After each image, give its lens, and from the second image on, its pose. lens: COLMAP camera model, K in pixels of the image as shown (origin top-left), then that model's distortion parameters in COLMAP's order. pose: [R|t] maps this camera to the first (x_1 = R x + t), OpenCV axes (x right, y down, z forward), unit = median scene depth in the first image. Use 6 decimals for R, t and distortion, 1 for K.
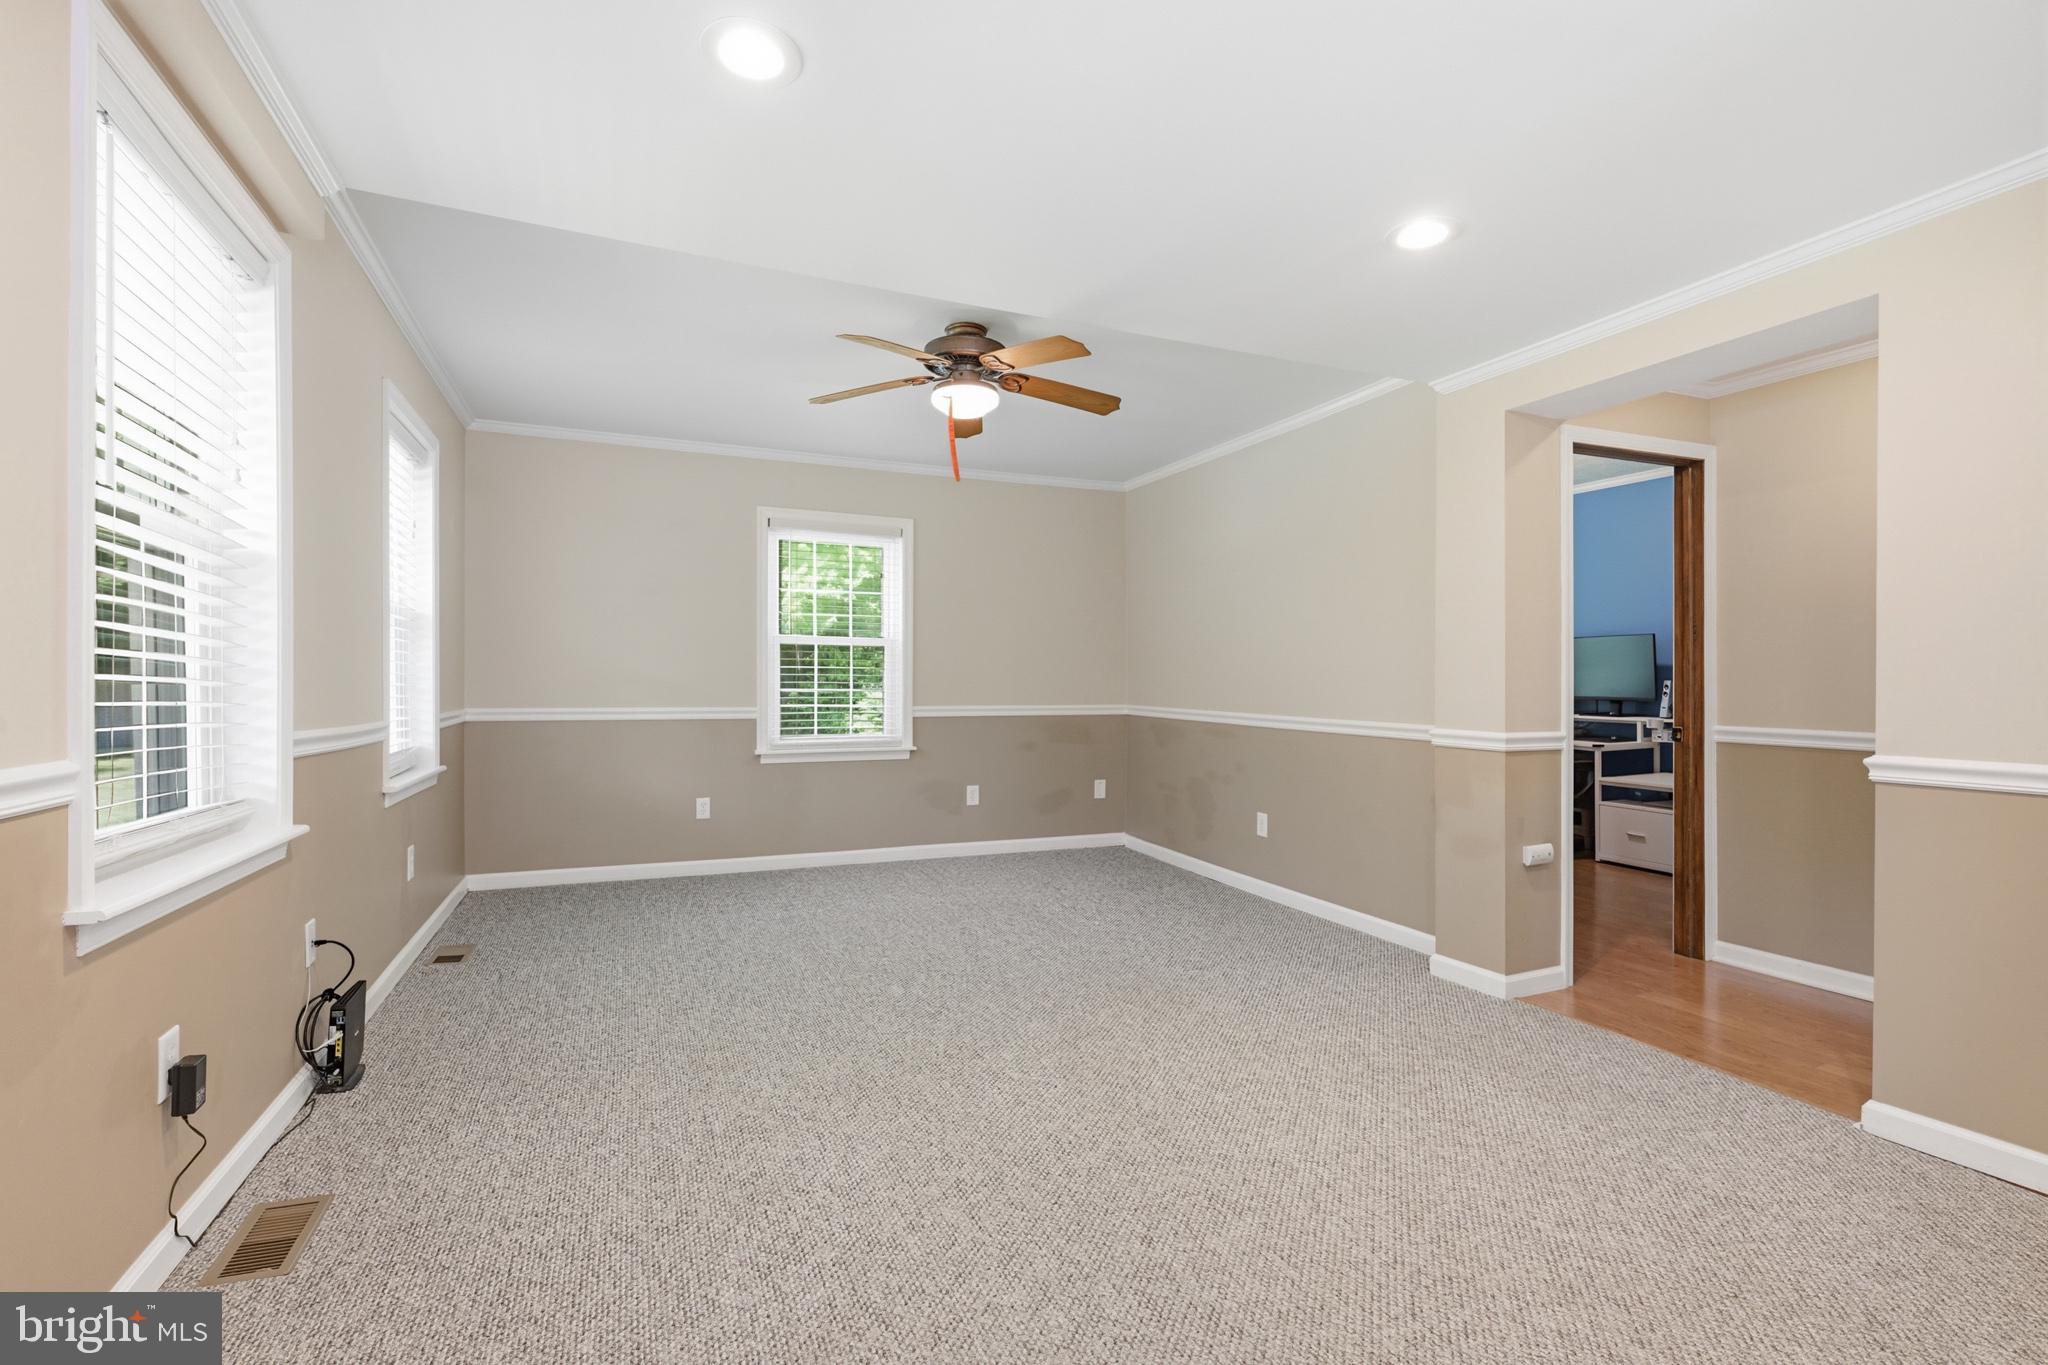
lens RADIAL K [[924.6, 0, 1024.0], [0, 924.6, 682.5], [0, 0, 1]] dist [0.014458, 0.000024]
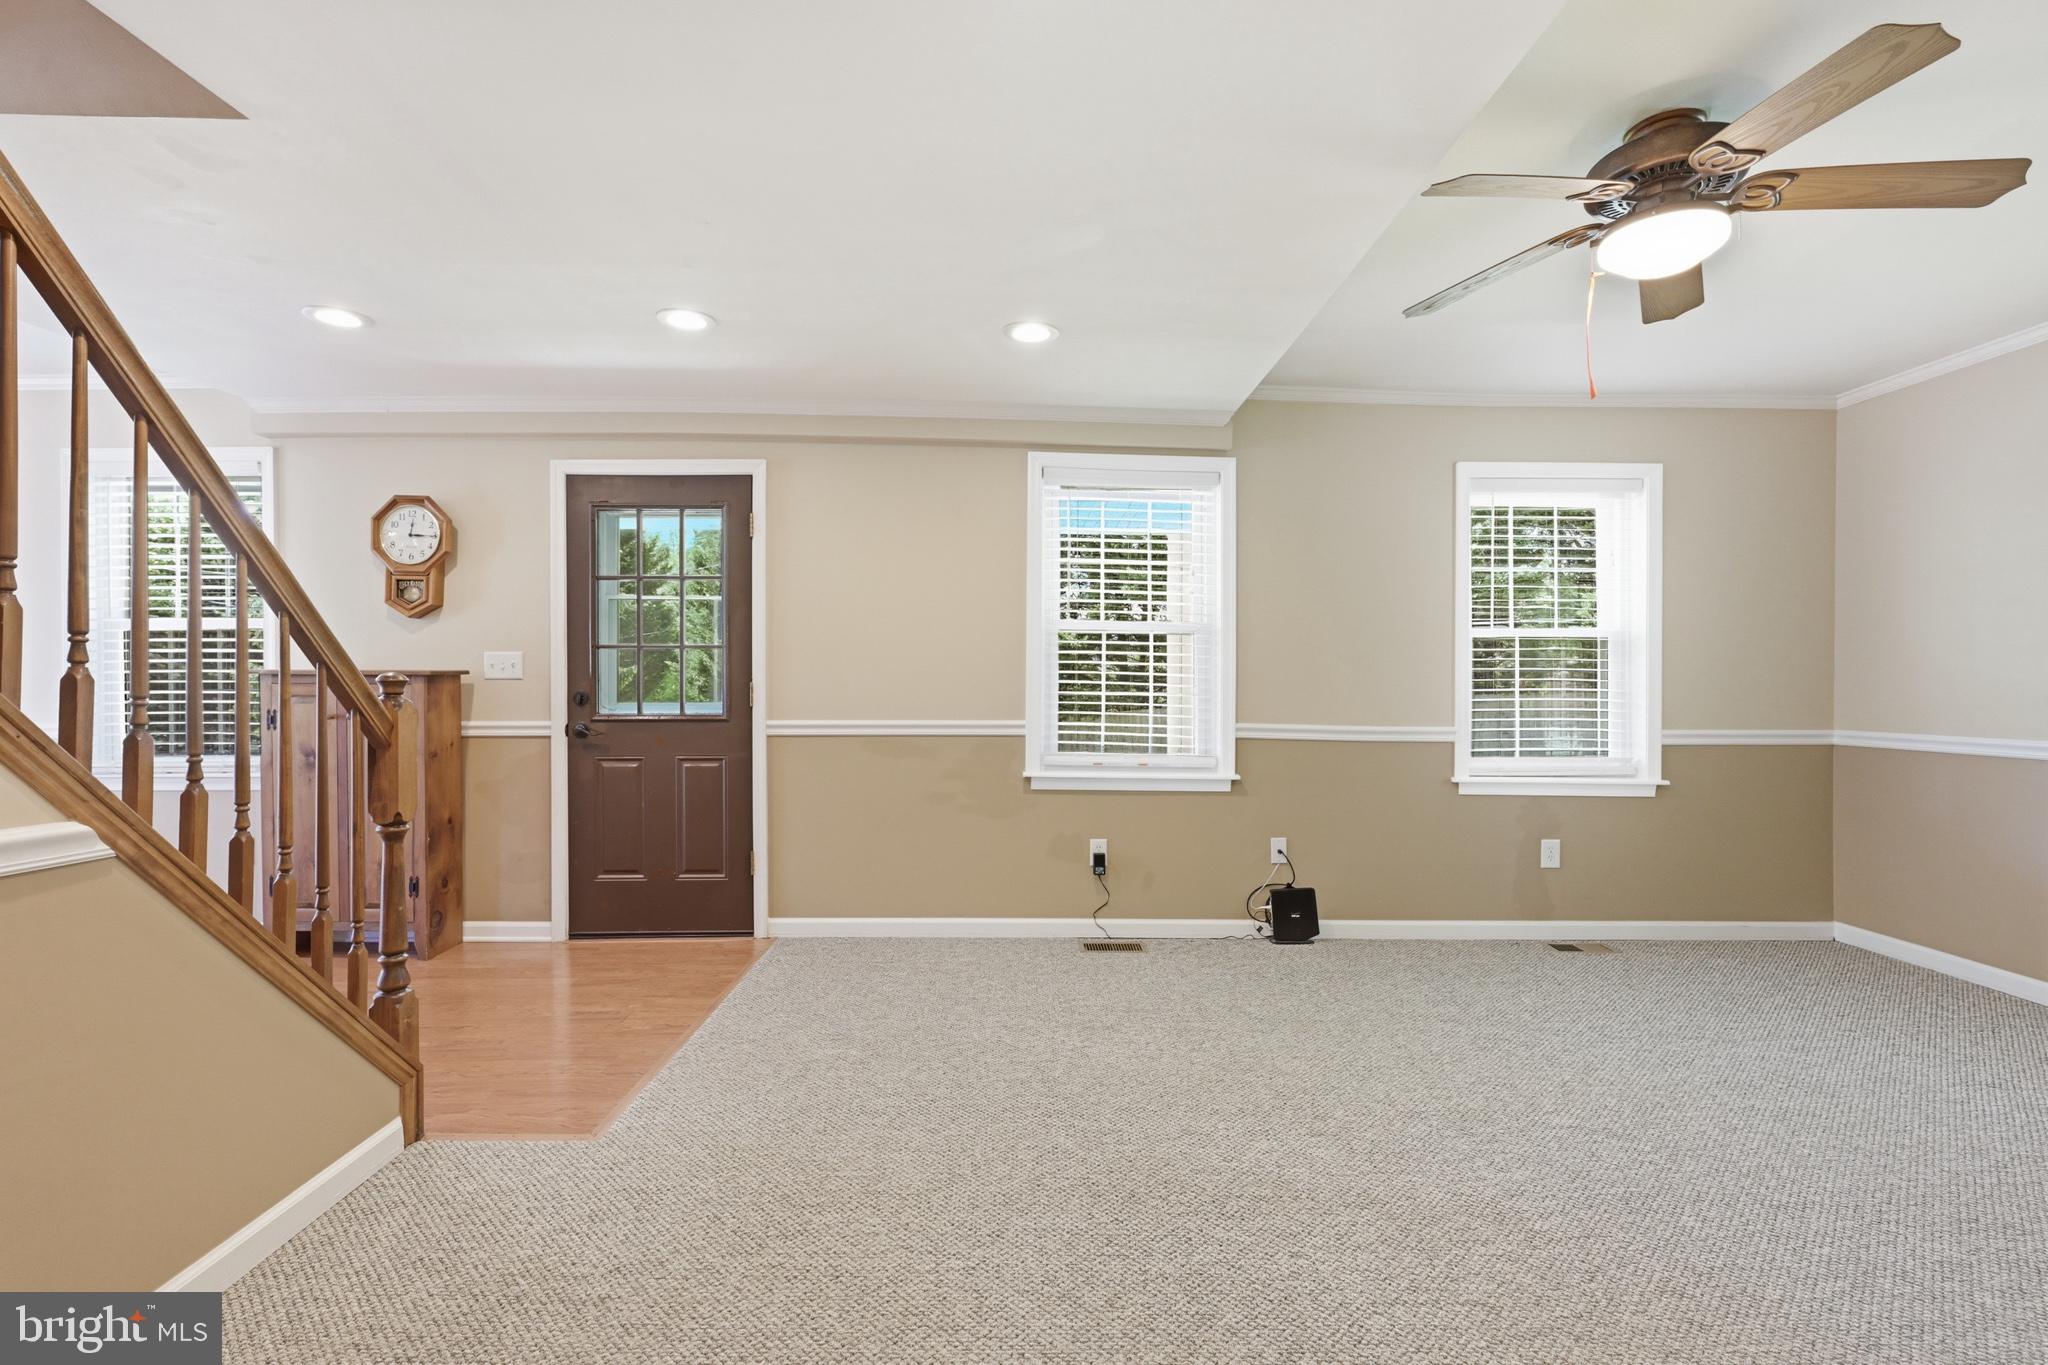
lens RADIAL K [[914.5, 0, 1025.3], [0, 914.5, 698.9], [0, 0, 1]] dist [-0.002523, -0.000160]
pose [[-0.372738, 0.005514, -0.927920, 0.915644], [-0.007364, 0.999933, 0.008900, -0.006816], [0.927907, 0.010151, -0.372673, 1.158361]]
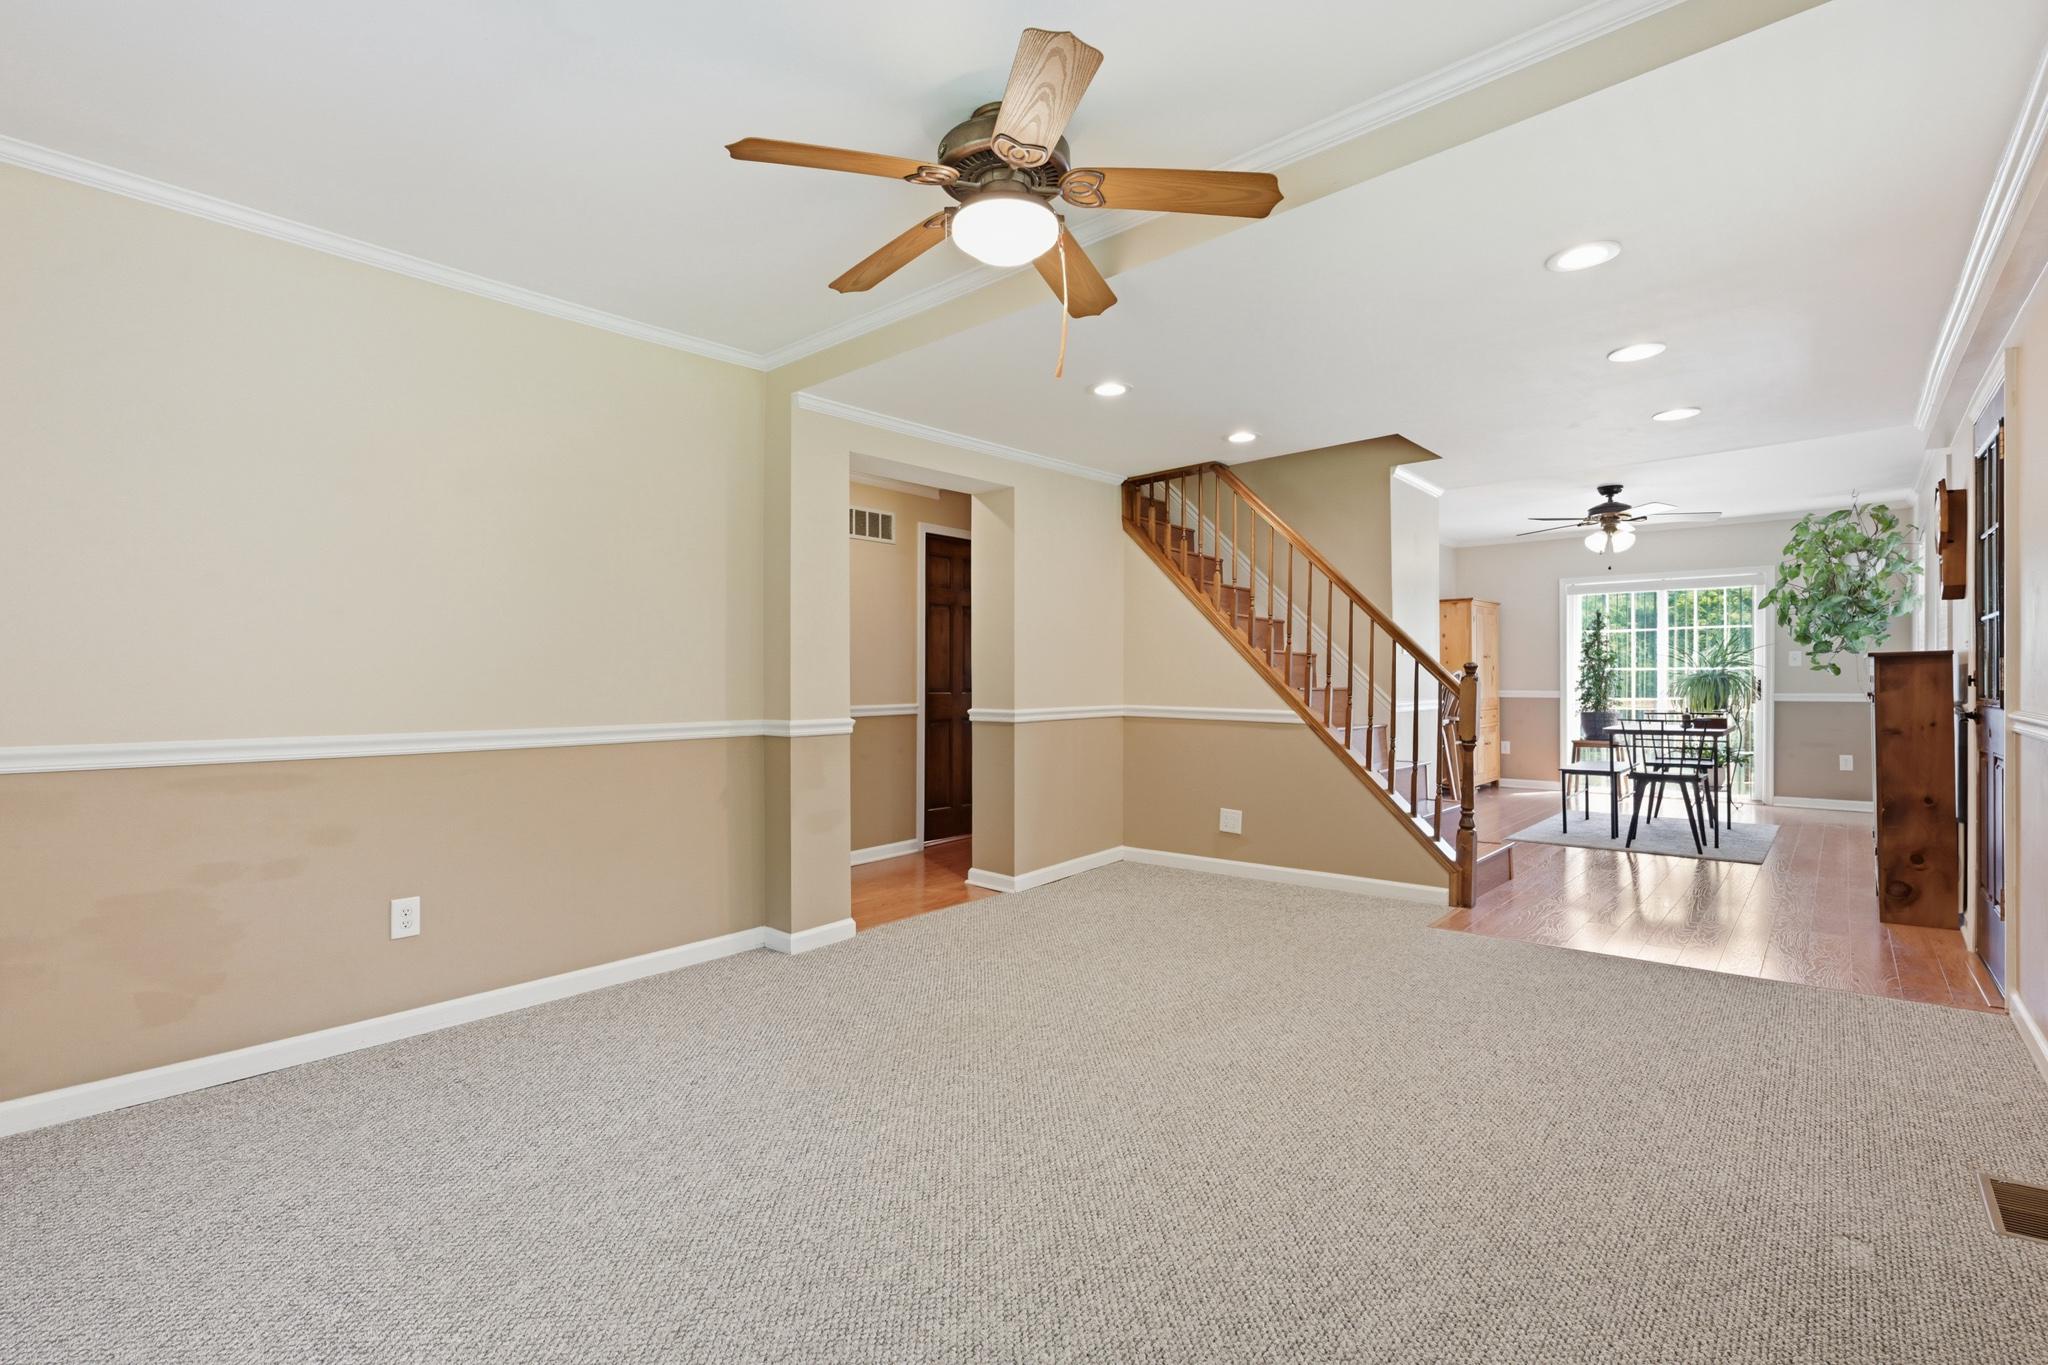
lens RADIAL K [[941.7, 0, 1024.0], [0, 941.7, 682.5], [0, 0, 1]] dist [-0.000415, -0.000285]
pose [[-0.441231, -0.008277, 0.897355, -0.897385], [0.004013, 0.999929, 0.011196, -0.004262], [-0.897385, 0.008541, -0.441166, 1.768038]]
